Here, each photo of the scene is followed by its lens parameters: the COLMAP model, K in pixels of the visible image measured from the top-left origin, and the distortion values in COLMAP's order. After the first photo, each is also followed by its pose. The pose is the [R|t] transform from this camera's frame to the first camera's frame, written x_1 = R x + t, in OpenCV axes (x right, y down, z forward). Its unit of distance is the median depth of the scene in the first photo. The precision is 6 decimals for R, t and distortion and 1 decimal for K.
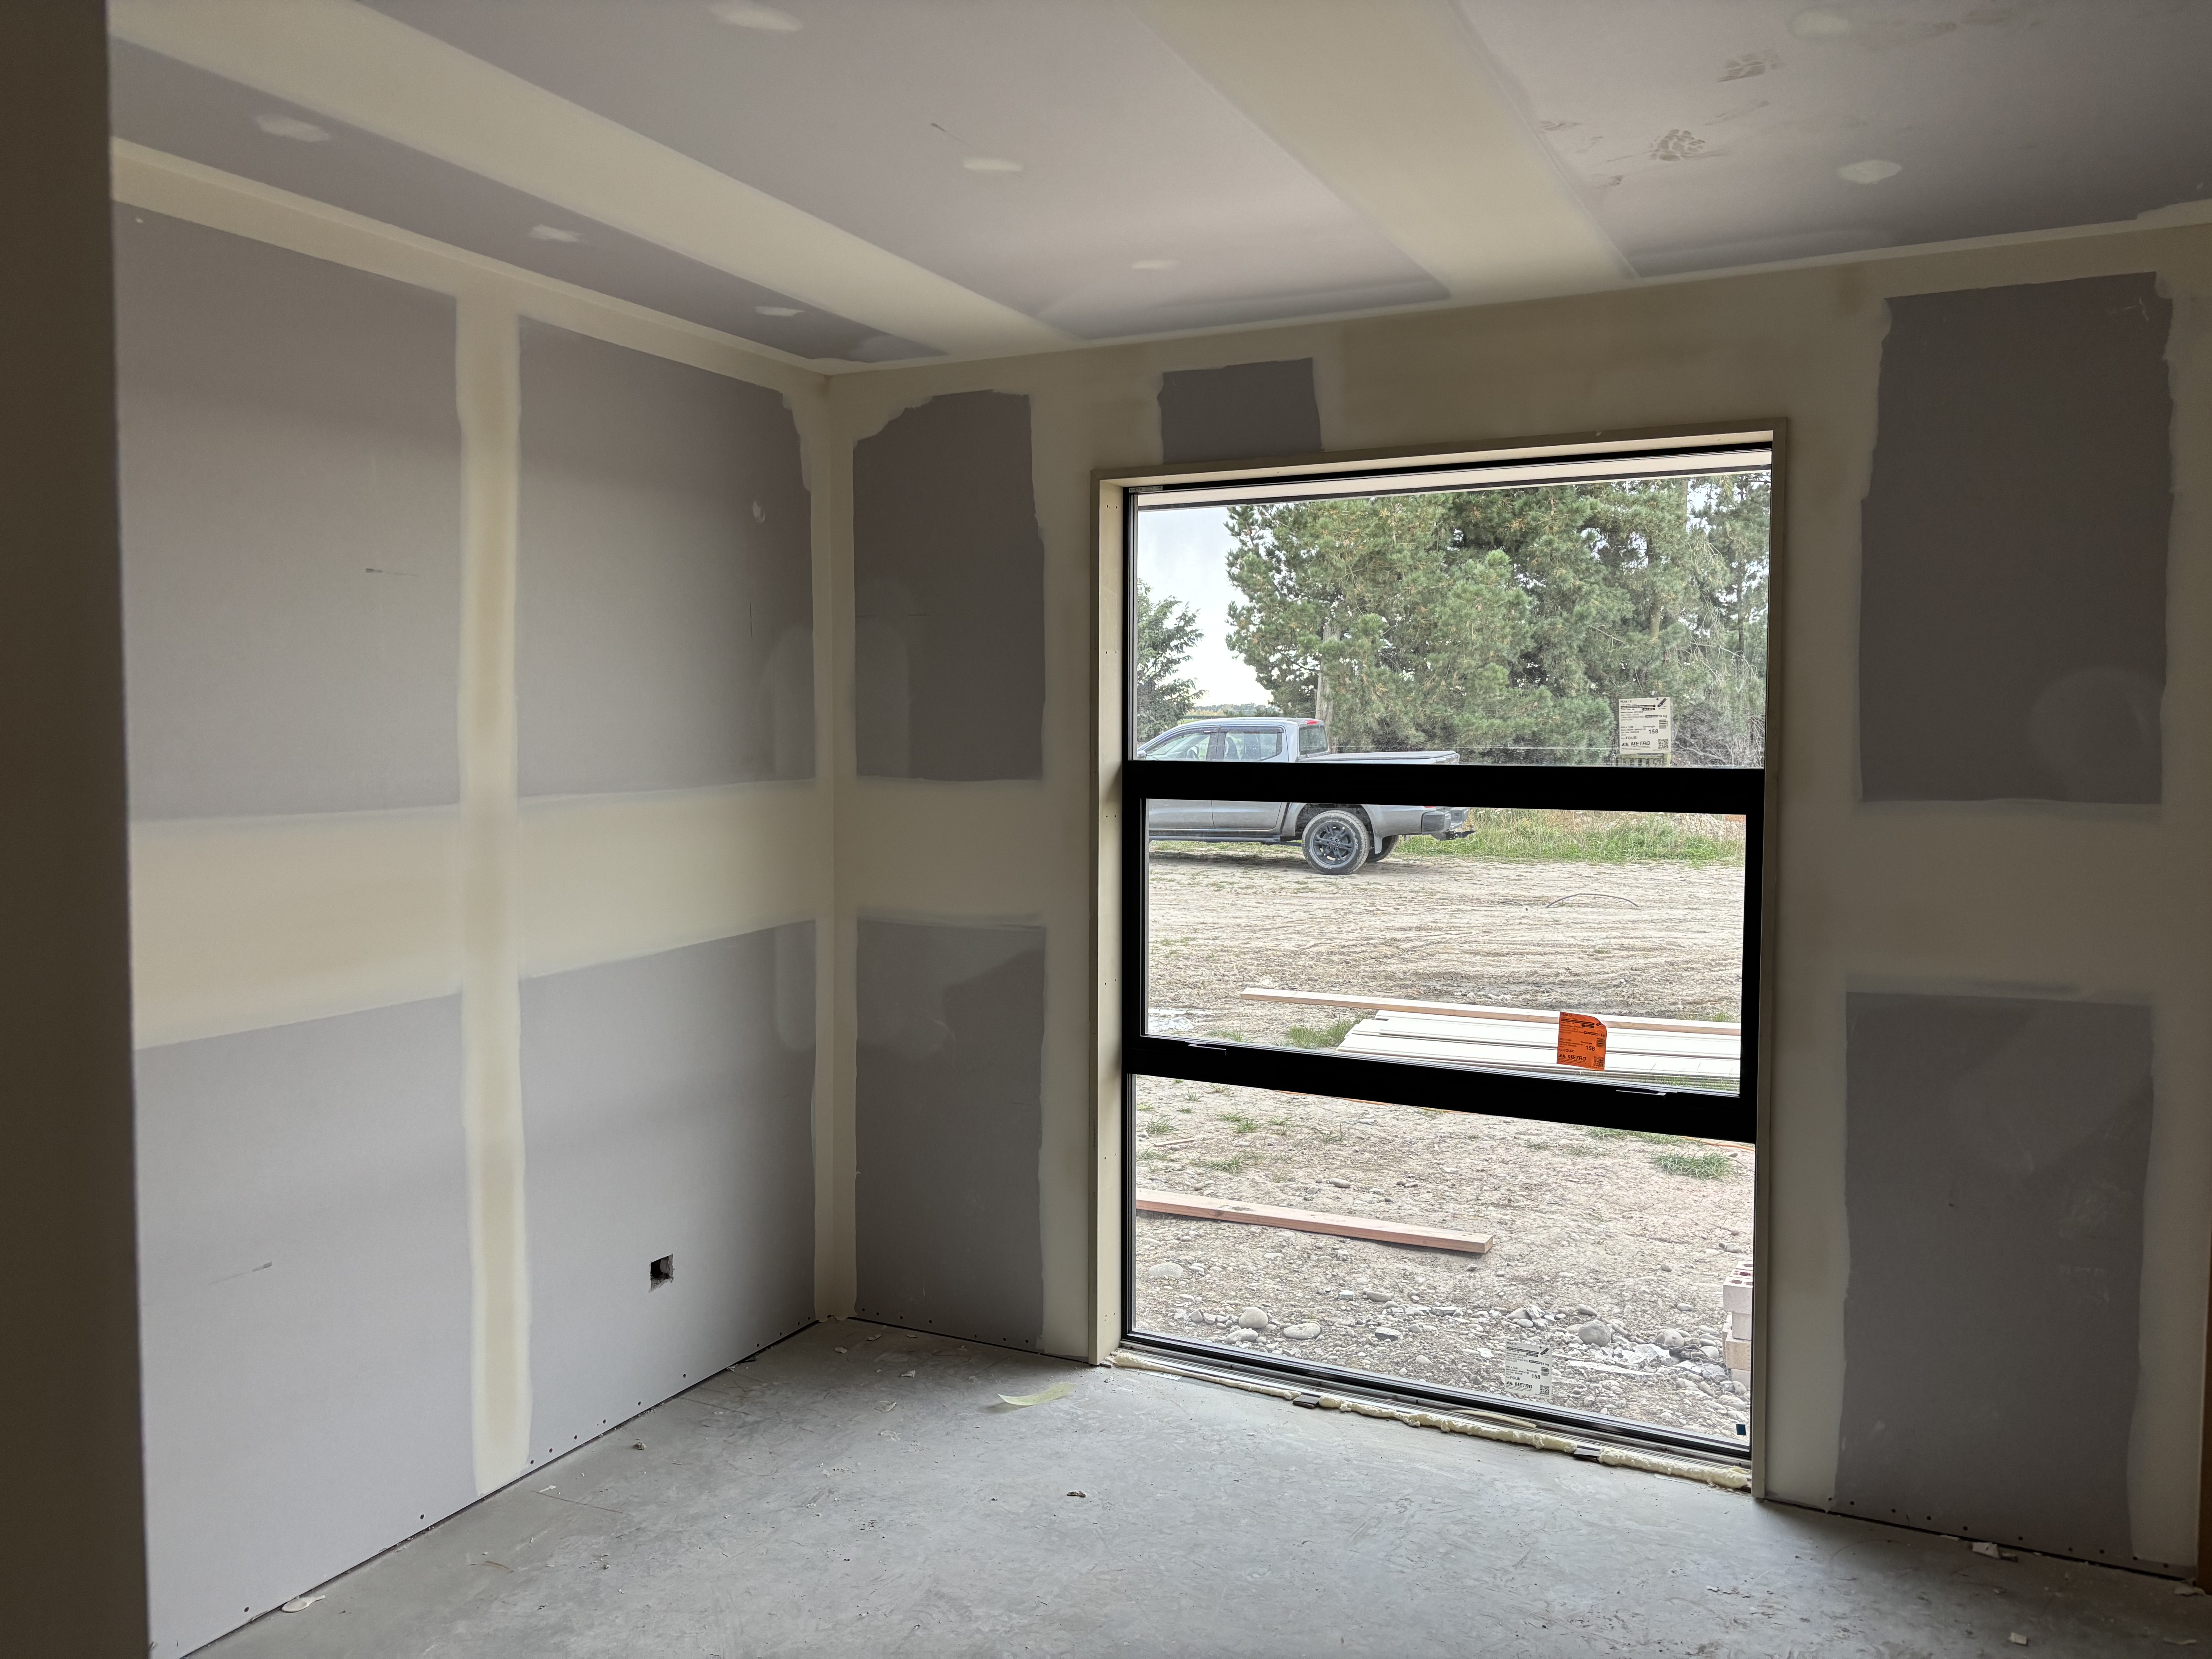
lens RADIAL K [[1670.7, 0, 1106.0], [0, 1670.7, 829.5], [0, 0, 1]] dist [0.005728, -0.040282]
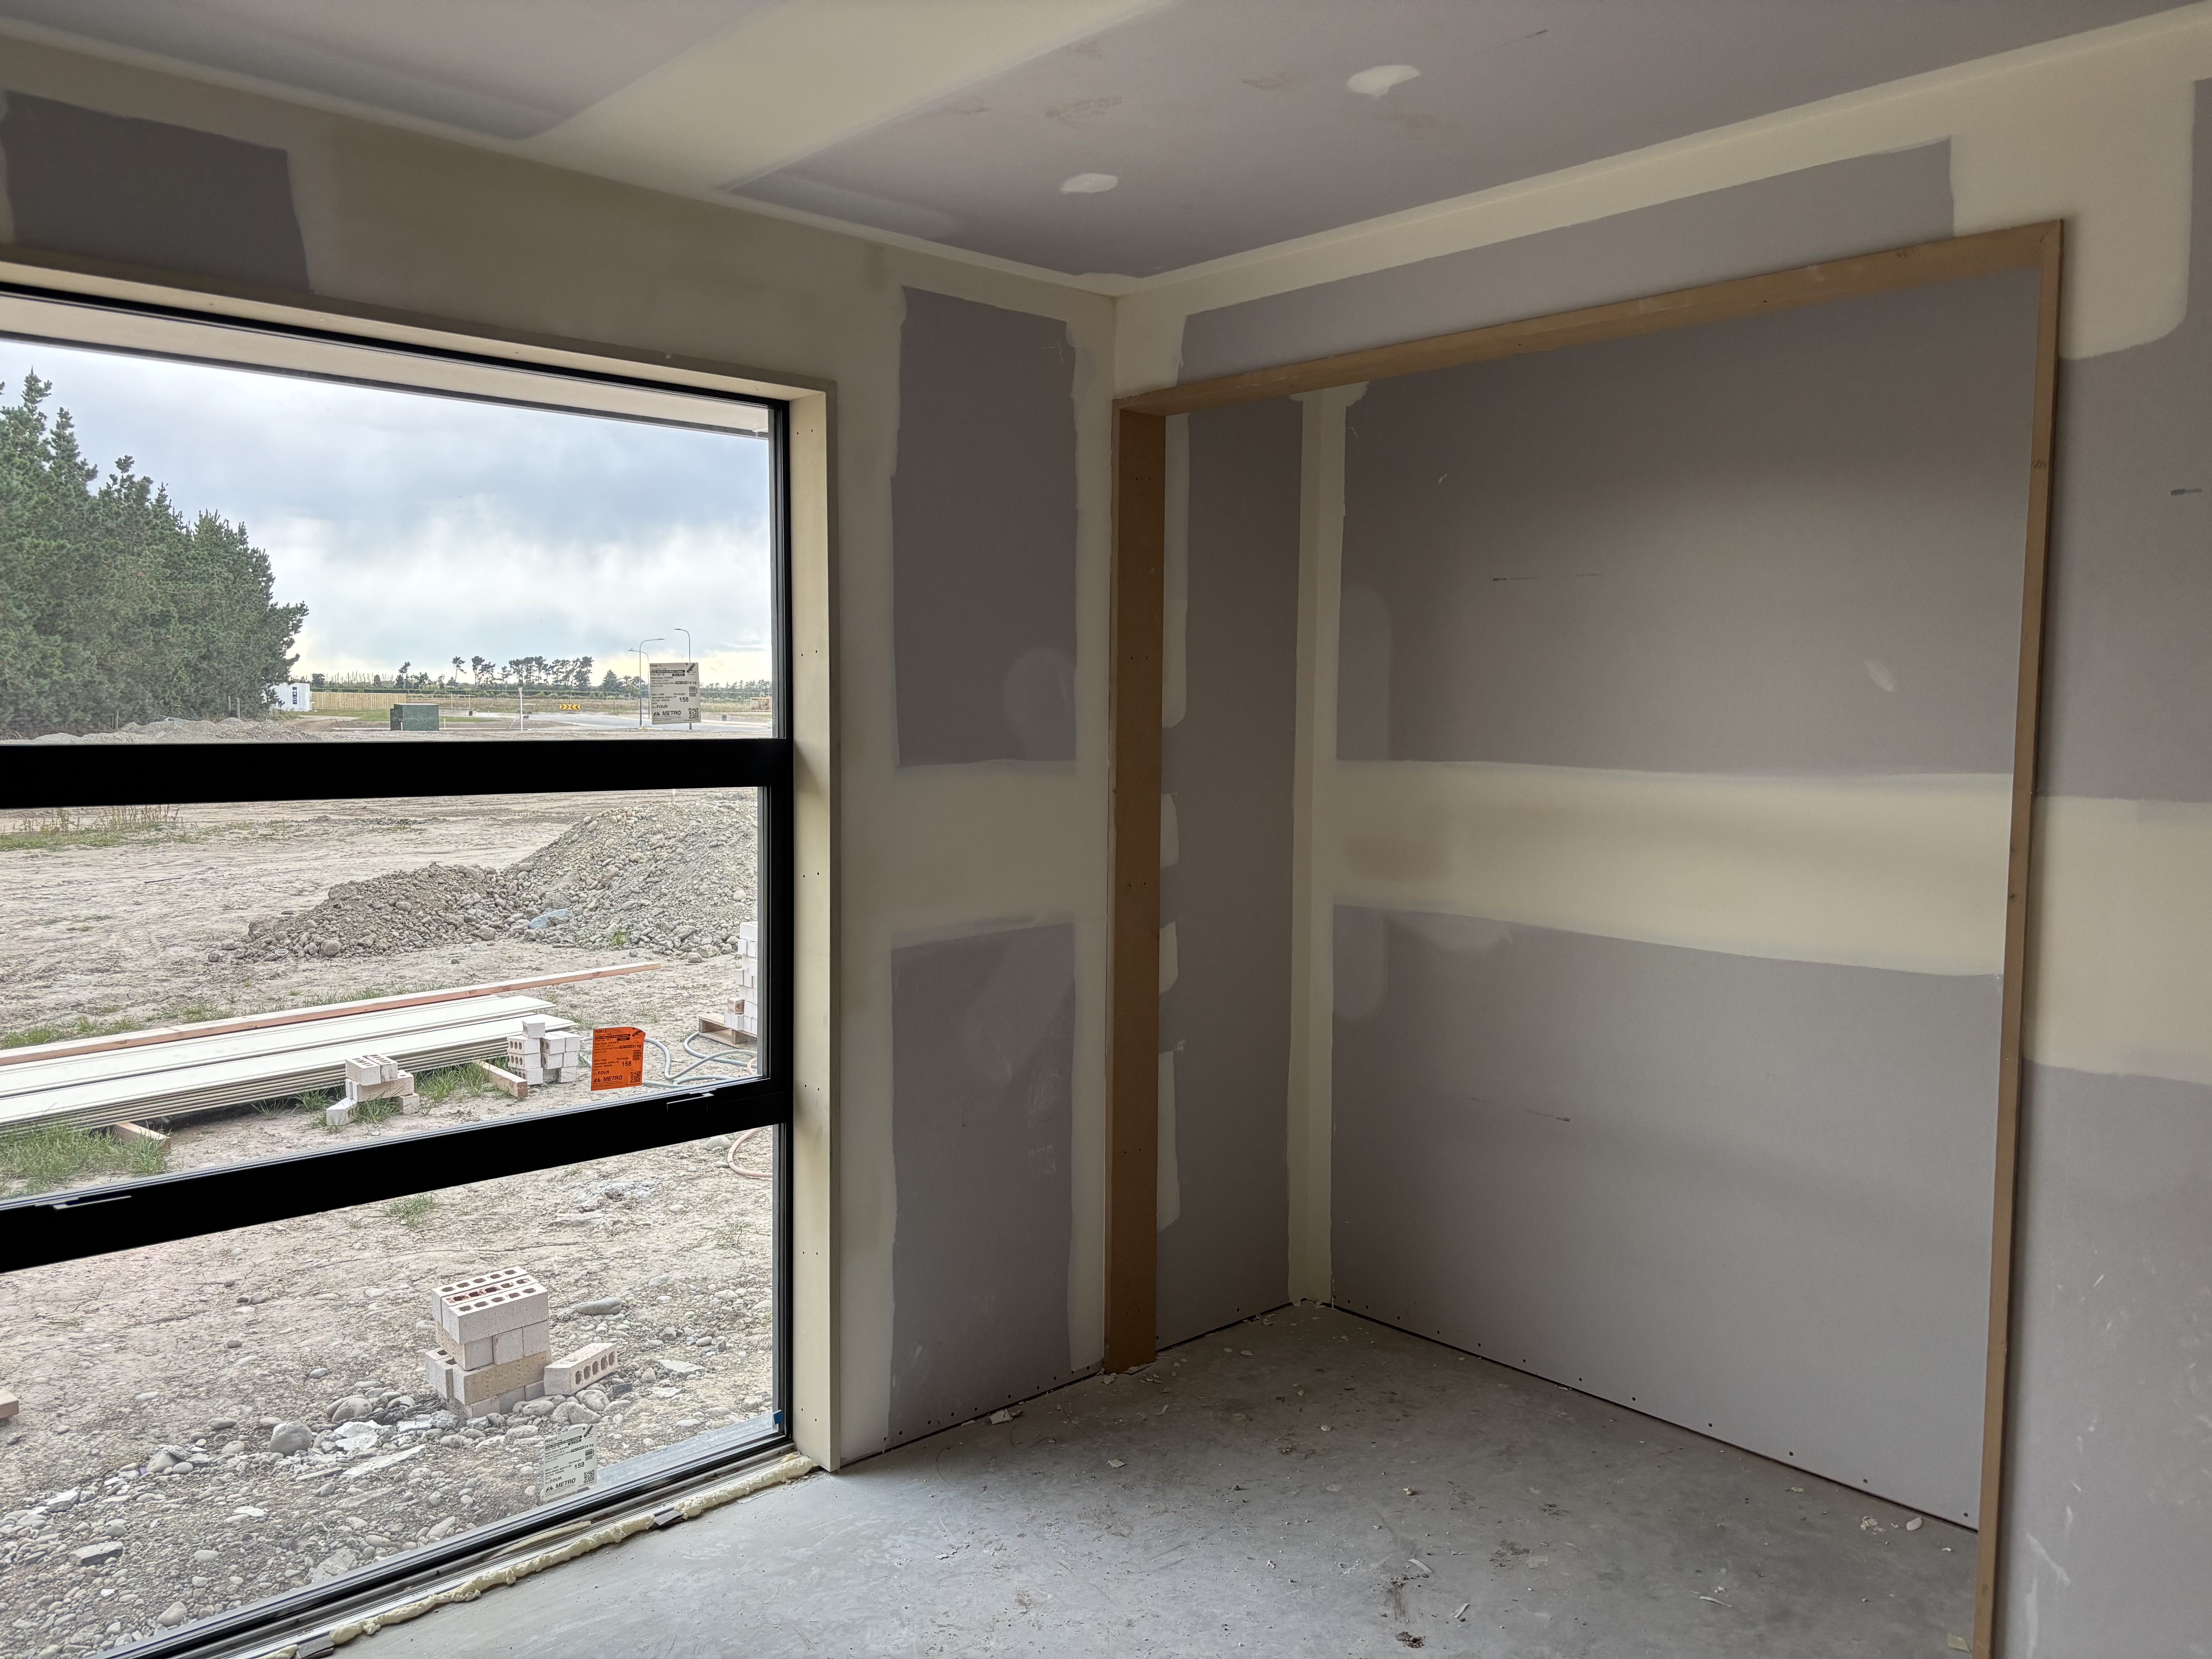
lens RADIAL K [[1649.8, 0, 1106.0], [0, 1649.8, 829.5], [0, 0, 1]] dist [0.067411, -0.089377]
pose [[0.339269, -0.072661, 0.937879, -0.430062], [0.051864, 0.996941, 0.058475, -0.028596], [-0.939258, 0.028804, 0.342000, 0.466299]]
